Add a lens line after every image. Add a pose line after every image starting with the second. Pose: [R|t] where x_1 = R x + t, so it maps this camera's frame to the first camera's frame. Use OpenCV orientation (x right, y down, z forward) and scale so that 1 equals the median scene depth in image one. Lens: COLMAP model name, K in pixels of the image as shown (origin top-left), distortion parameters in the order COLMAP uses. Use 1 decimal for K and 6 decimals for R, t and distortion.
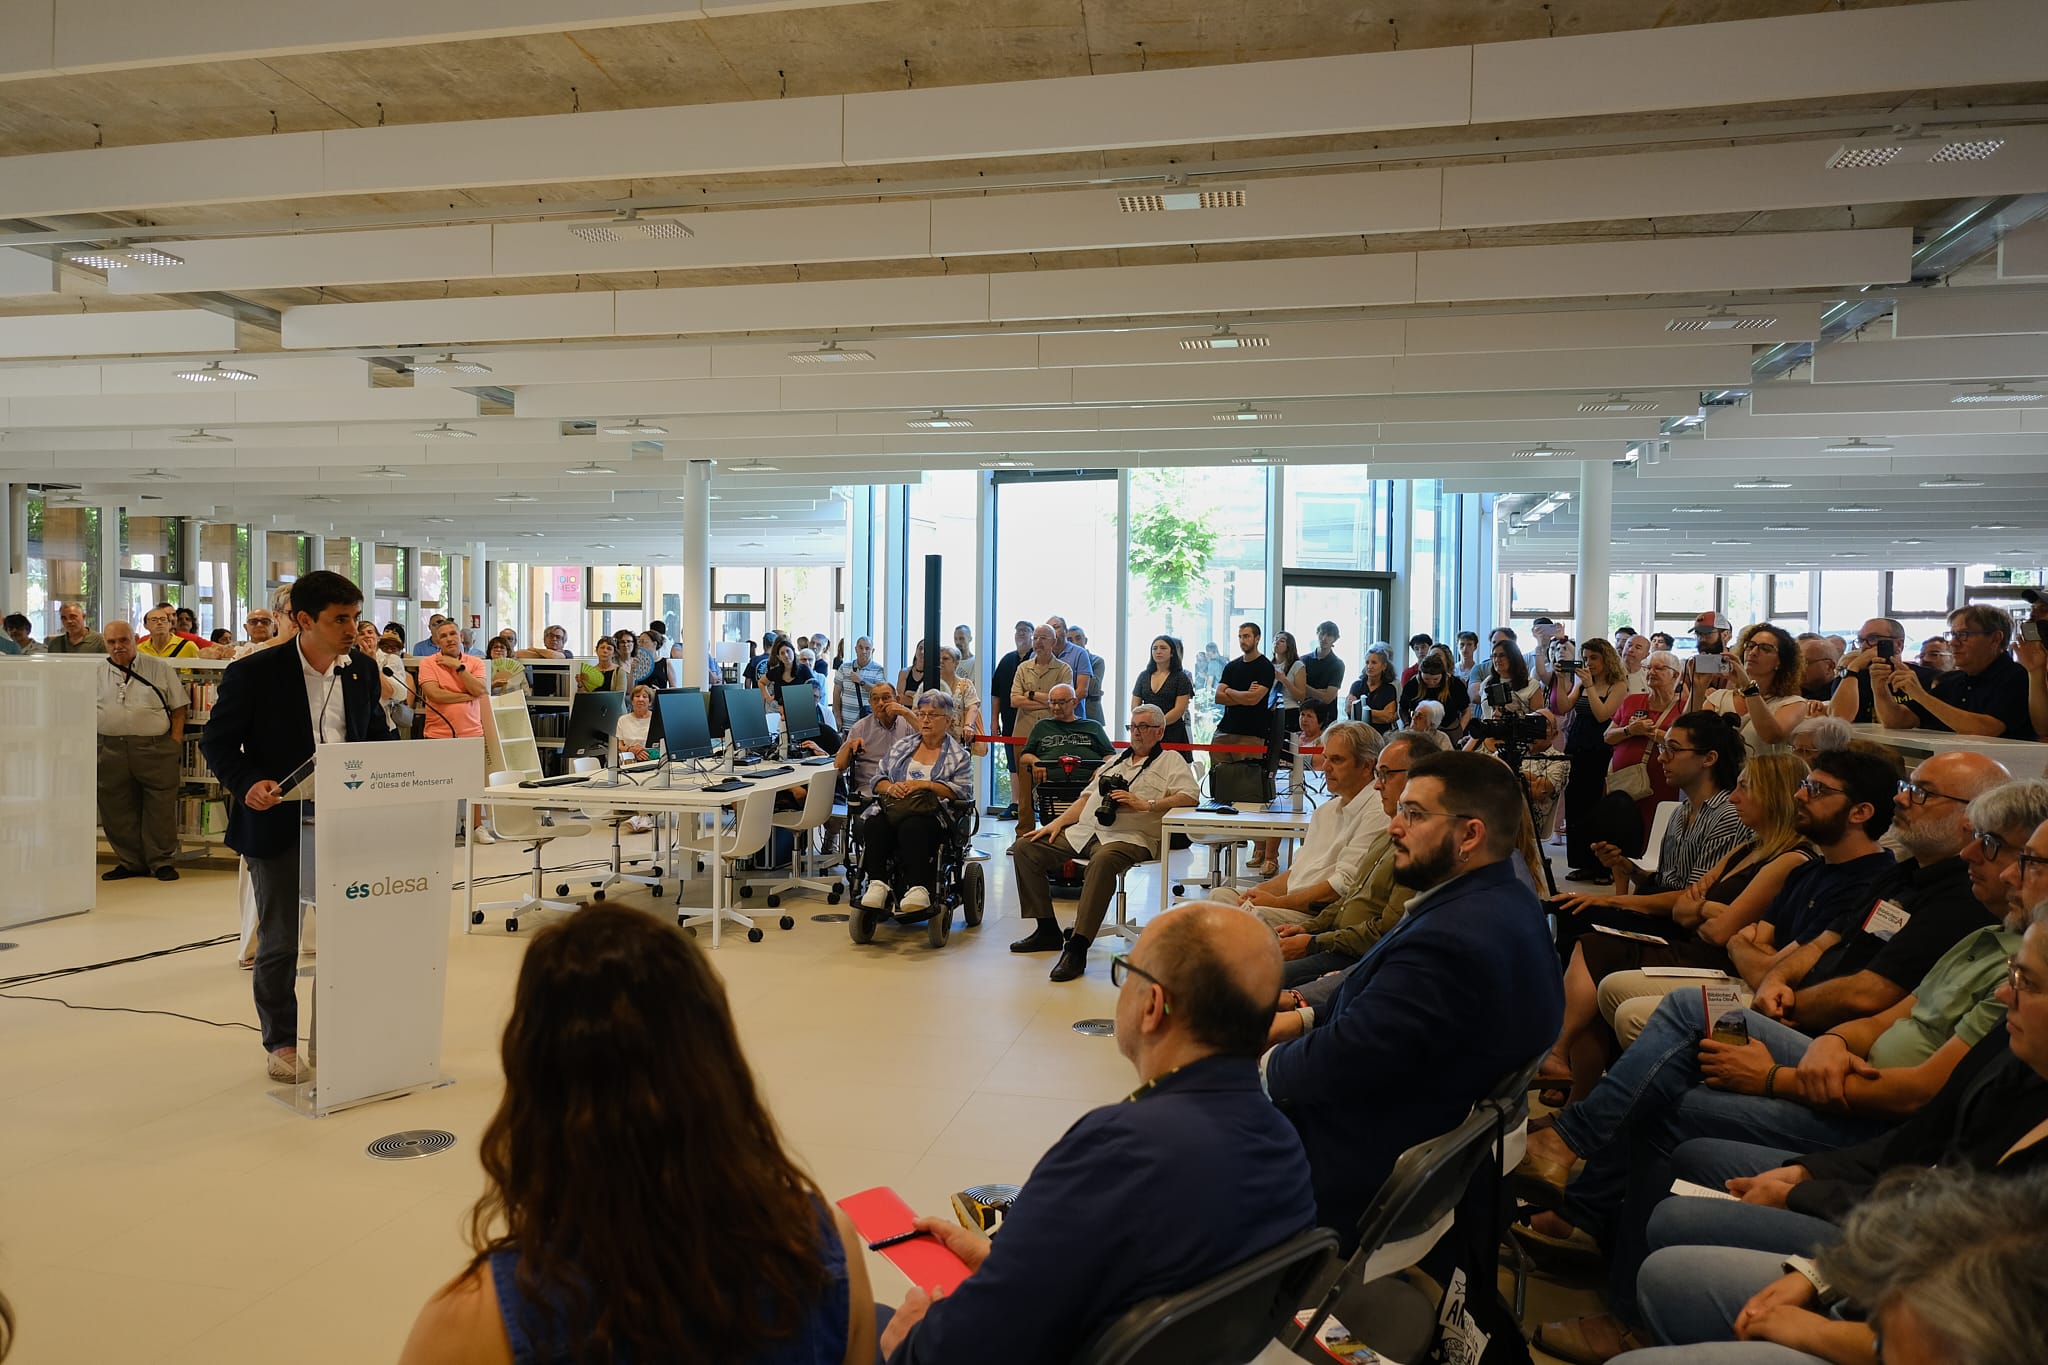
lens RADIAL K [[1385.8, 0, 1024.0], [0, 1385.8, 682.5], [0, 0, 1]] dist [0.000767, 0.034122]
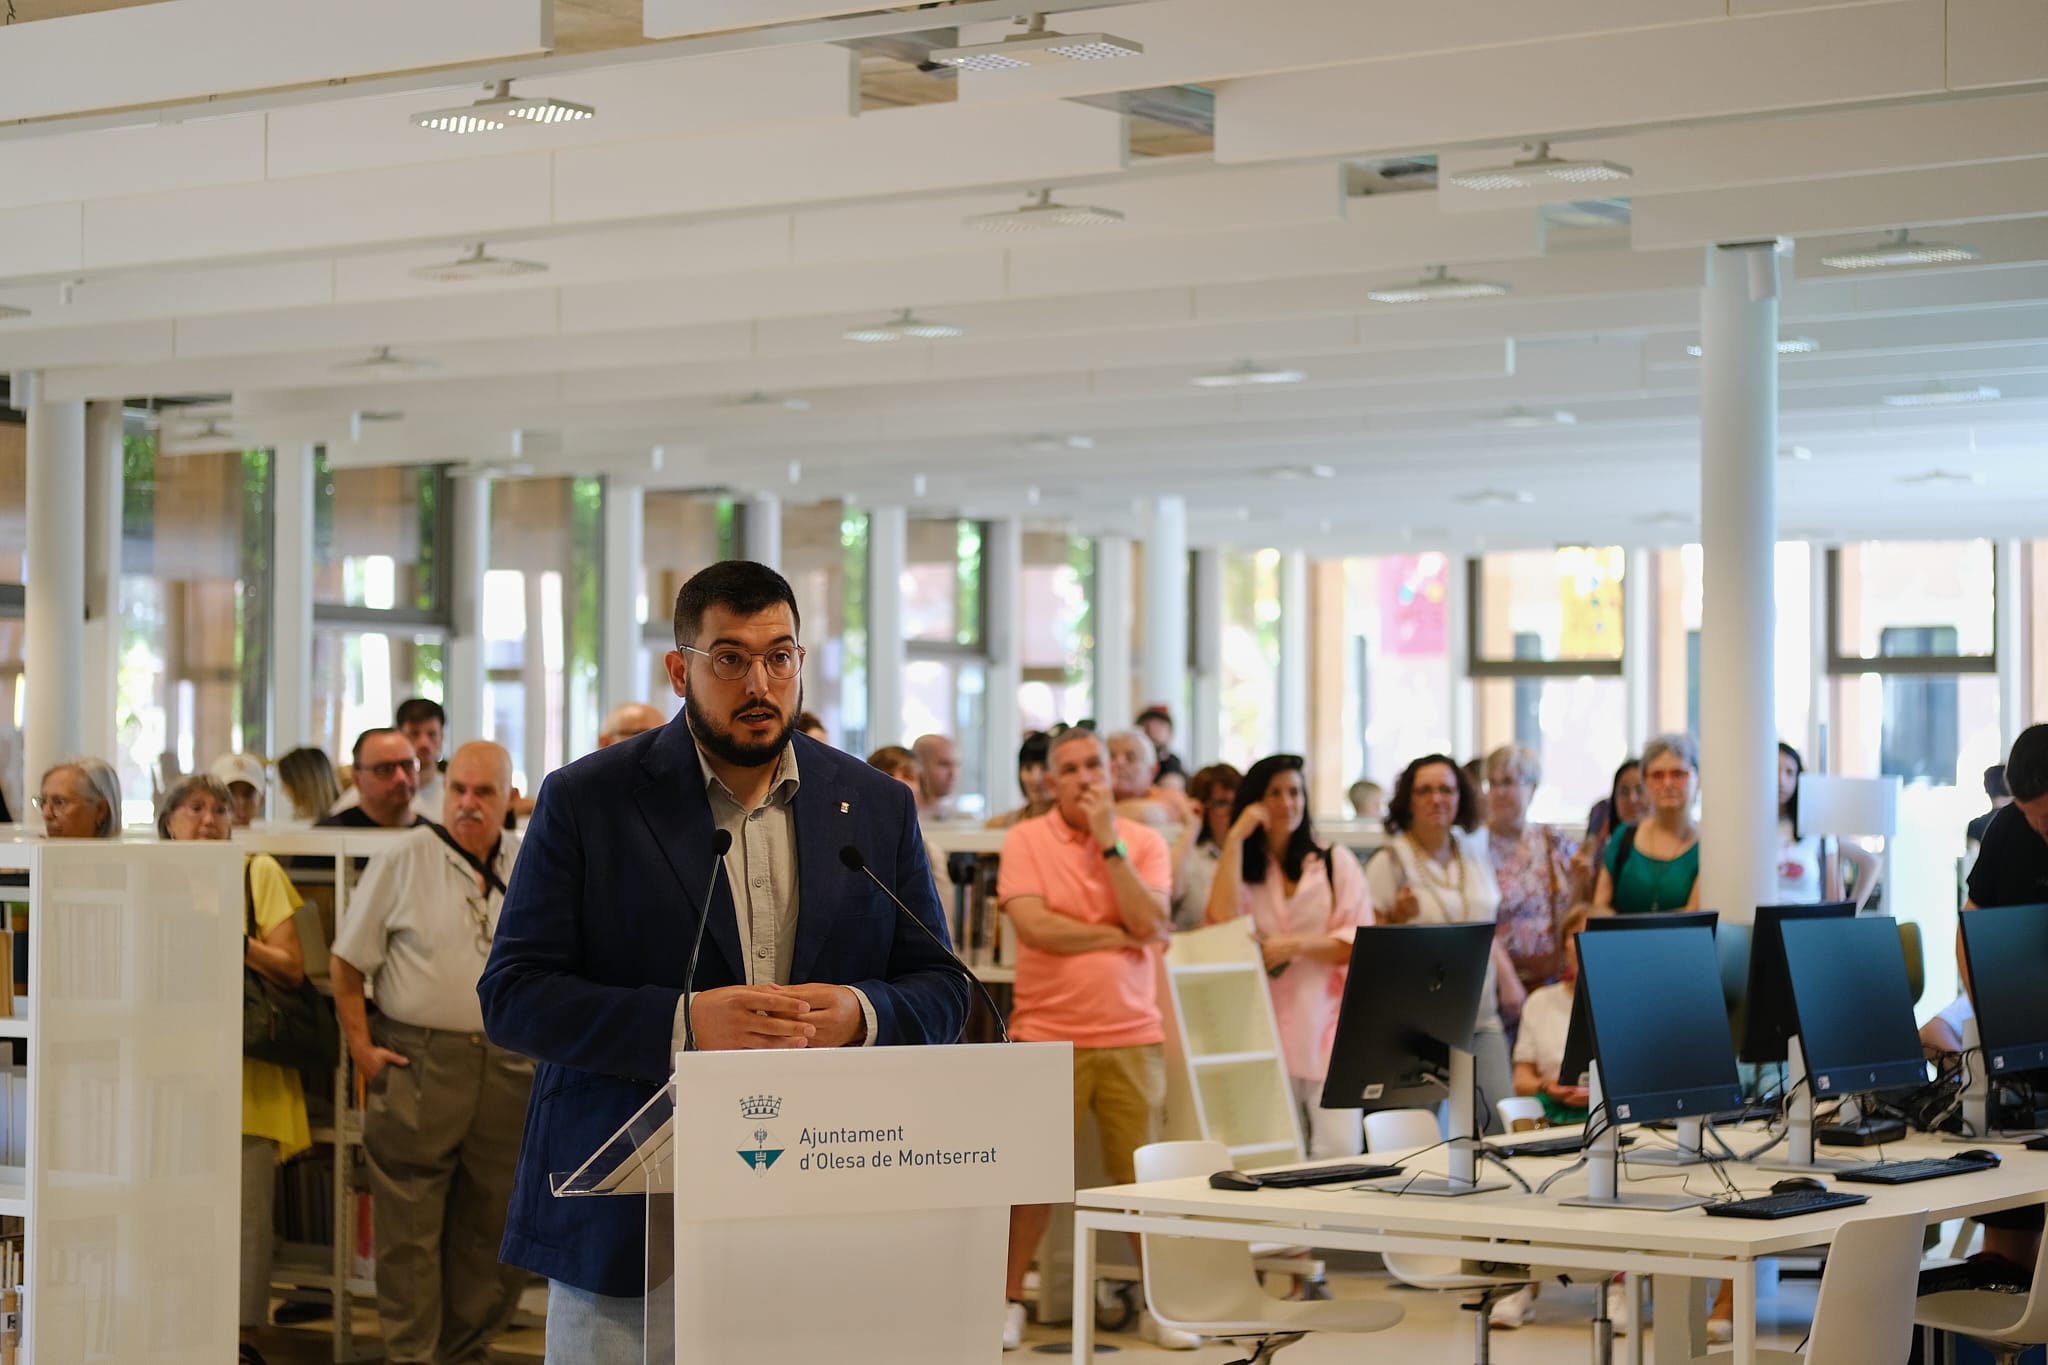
lens RADIAL K [[4320.2, 0, 1024.0], [0, 4320.2, 682.5], [0, 0, 1]] dist [0.017226, 0.322805]
pose [[0.915063, -0.017580, -0.402928, 0.037873], [-0.002381, 0.998797, -0.048985, -0.000357], [0.403305, 0.045784, 0.913920, -0.043485]]
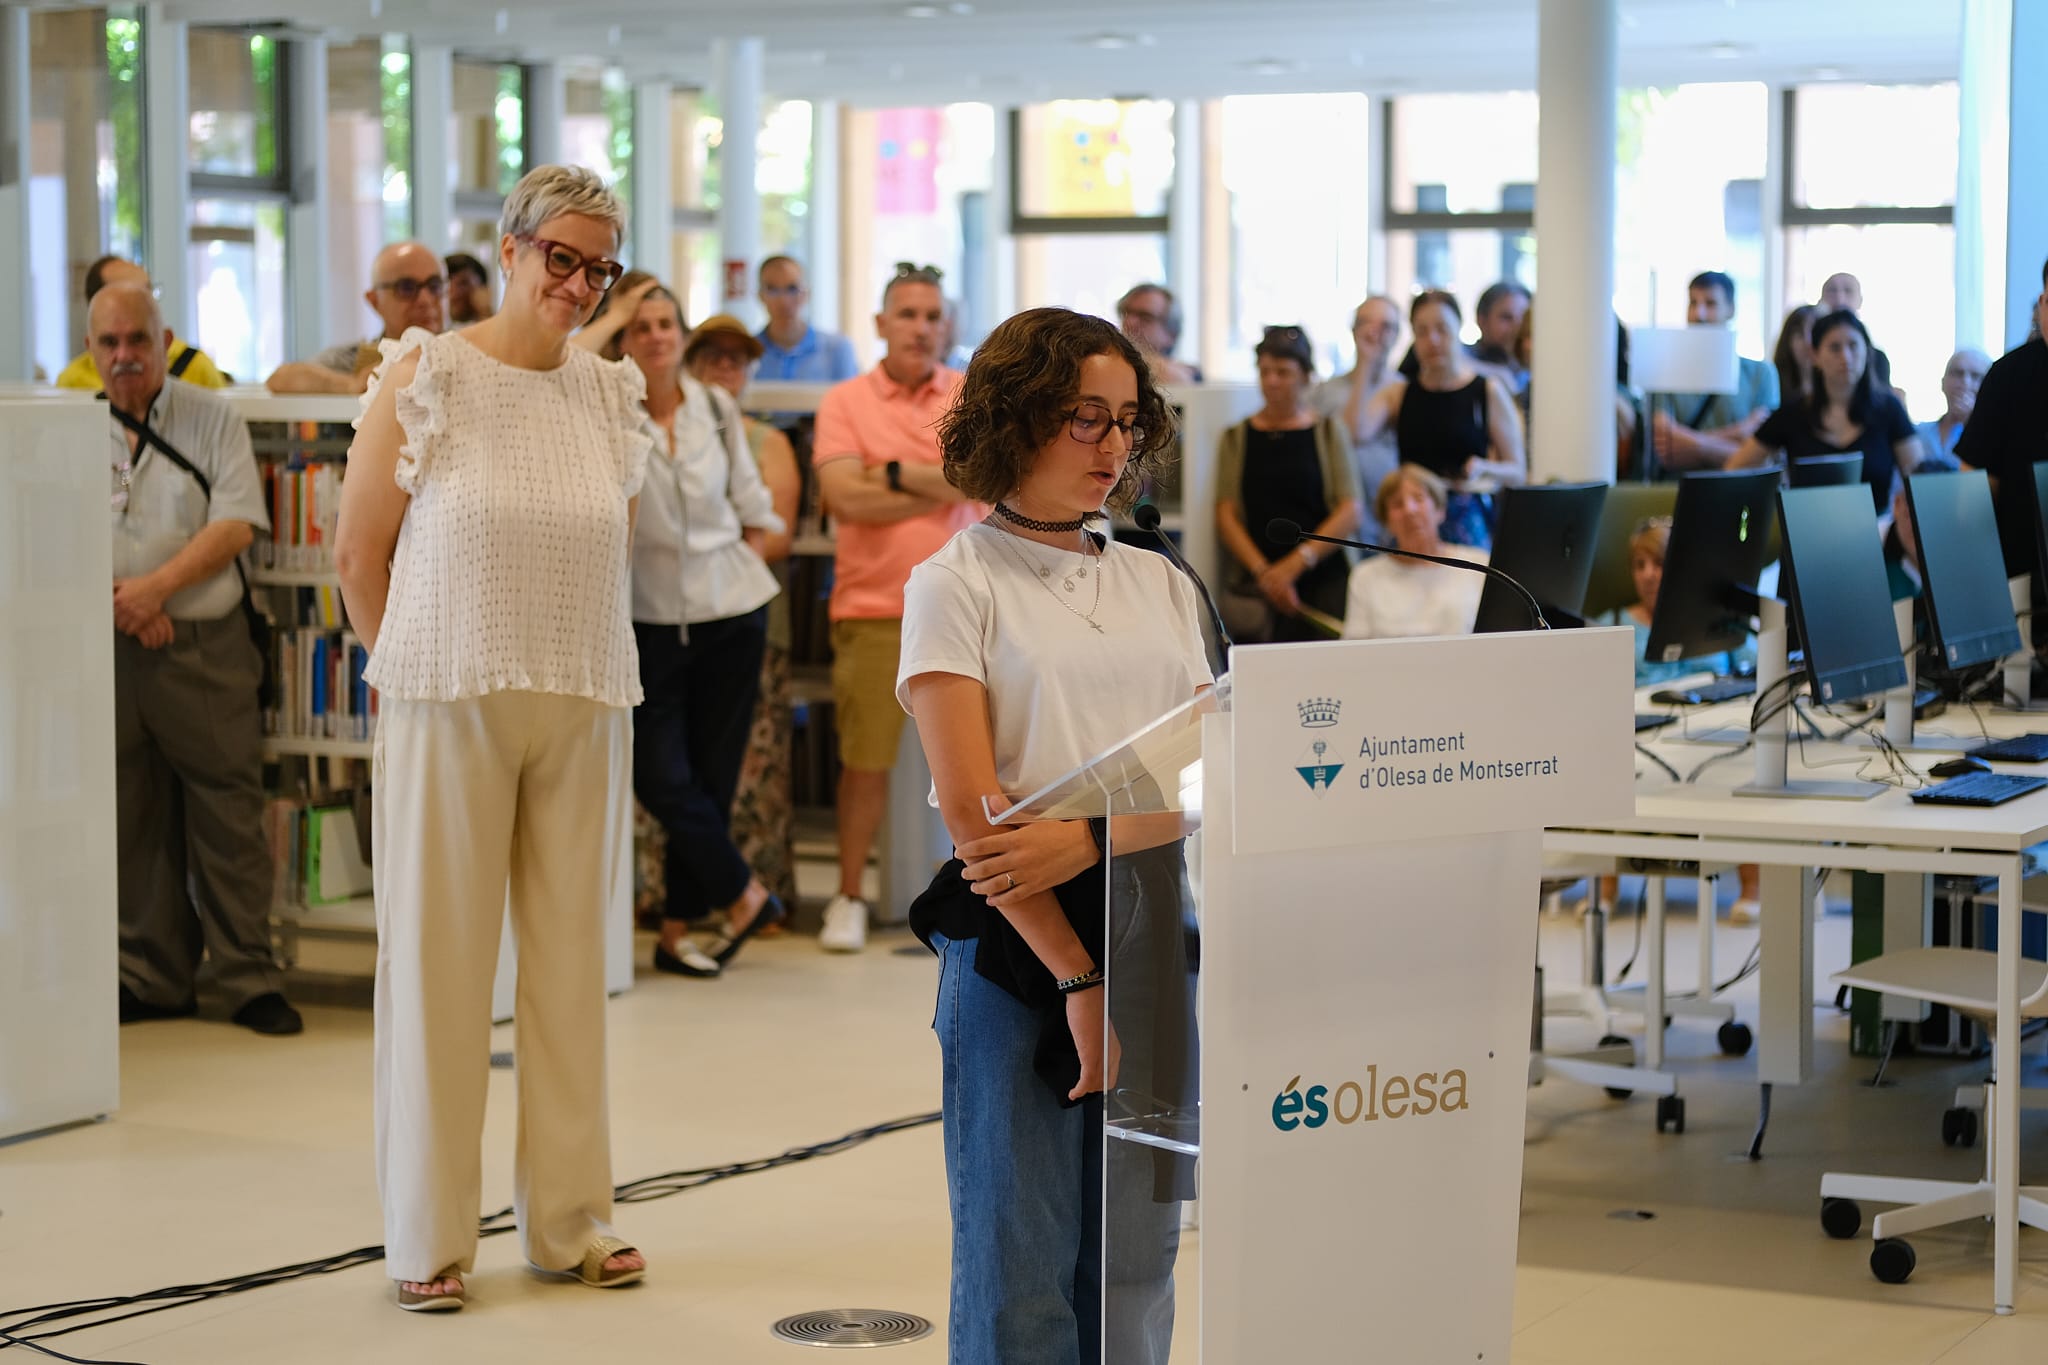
lens RADIAL K [[4320.2, 0, 1024.0], [0, 4320.2, 682.5], [0, 0, 1]] dist [0.017226, 0.322805]
pose [[0.966635, 0.007452, -0.256049, -0.141614], [0.005852, 0.998673, 0.051158, 0.000862], [0.256091, -0.050950, 0.965309, 0.015613]]
